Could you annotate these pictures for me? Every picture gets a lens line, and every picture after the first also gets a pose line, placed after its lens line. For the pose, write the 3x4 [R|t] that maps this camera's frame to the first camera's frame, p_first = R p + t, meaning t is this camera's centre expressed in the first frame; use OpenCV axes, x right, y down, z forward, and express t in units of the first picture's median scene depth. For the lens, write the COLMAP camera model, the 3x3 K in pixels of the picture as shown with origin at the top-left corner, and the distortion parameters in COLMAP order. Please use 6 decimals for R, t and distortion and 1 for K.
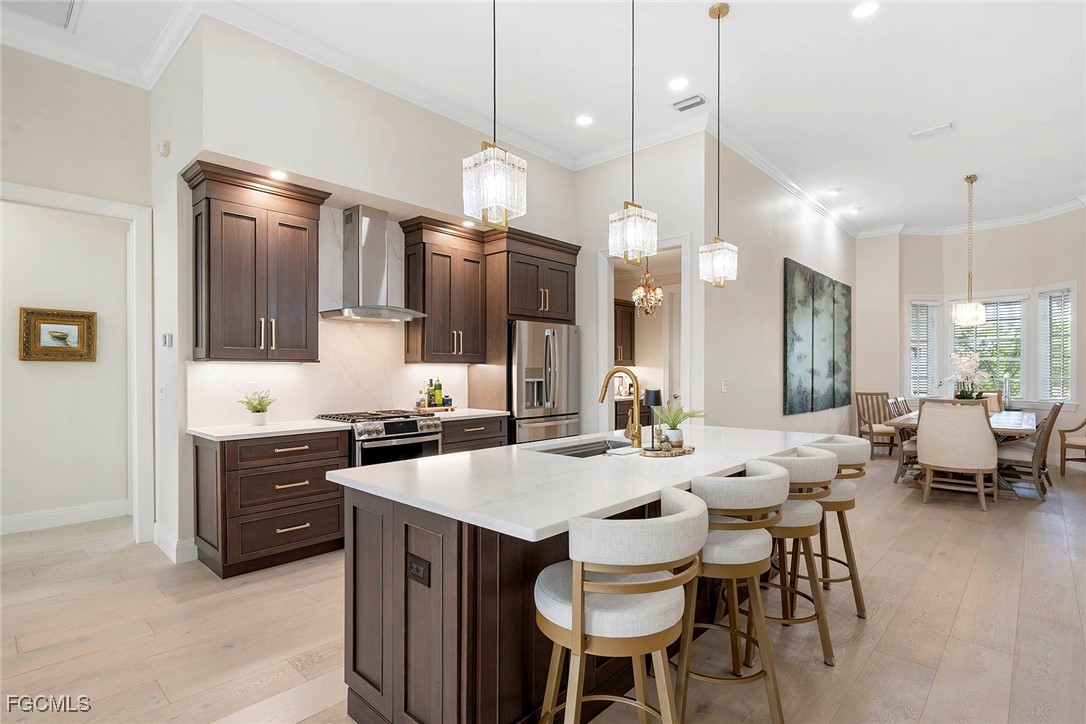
lens RADIAL K [[530.7, 0, 544.1], [0, 530.7, 370.0], [0, 0, 1]] dist [0.001714, -0.000073]
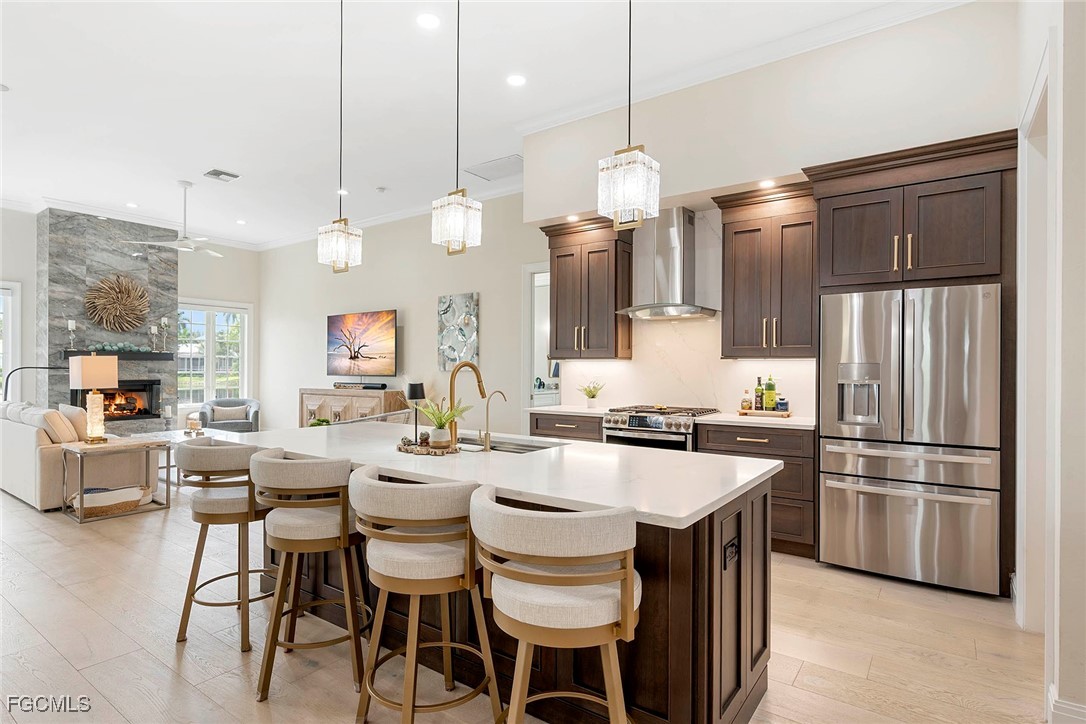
lens RADIAL K [[553.6, 0, 551.3], [0, 553.6, 359.8], [0, 0, 1]] dist [-0.003070, -0.000359]
pose [[0.135860, -0.010830, -0.990669, 0.621830], [-0.006314, 0.999910, -0.011797, 0.002136], [0.990708, 0.007858, 0.135780, 0.553593]]
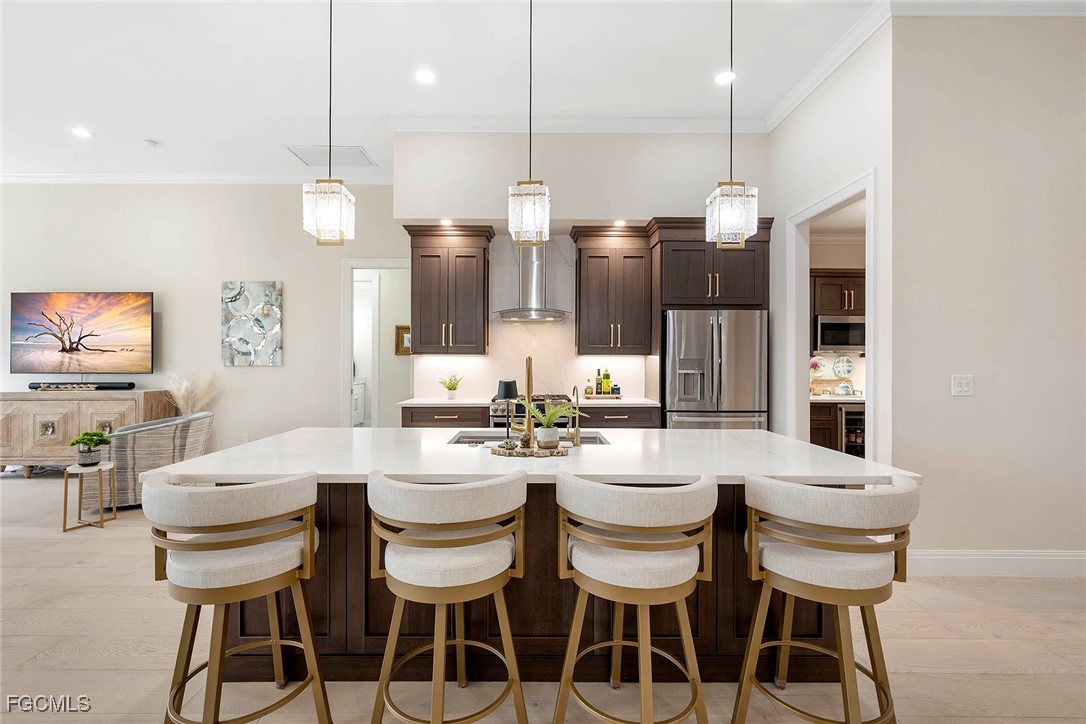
lens RADIAL K [[470.1, 0, 535.6], [0, 470.1, 358.9], [0, 0, 1]] dist [0.000354, -0.000066]
pose [[0.680944, -0.002239, -0.732332, 0.420080], [-0.004500, 0.999964, -0.007241, 0.003550], [0.732322, 0.008227, 0.680909, 0.233877]]
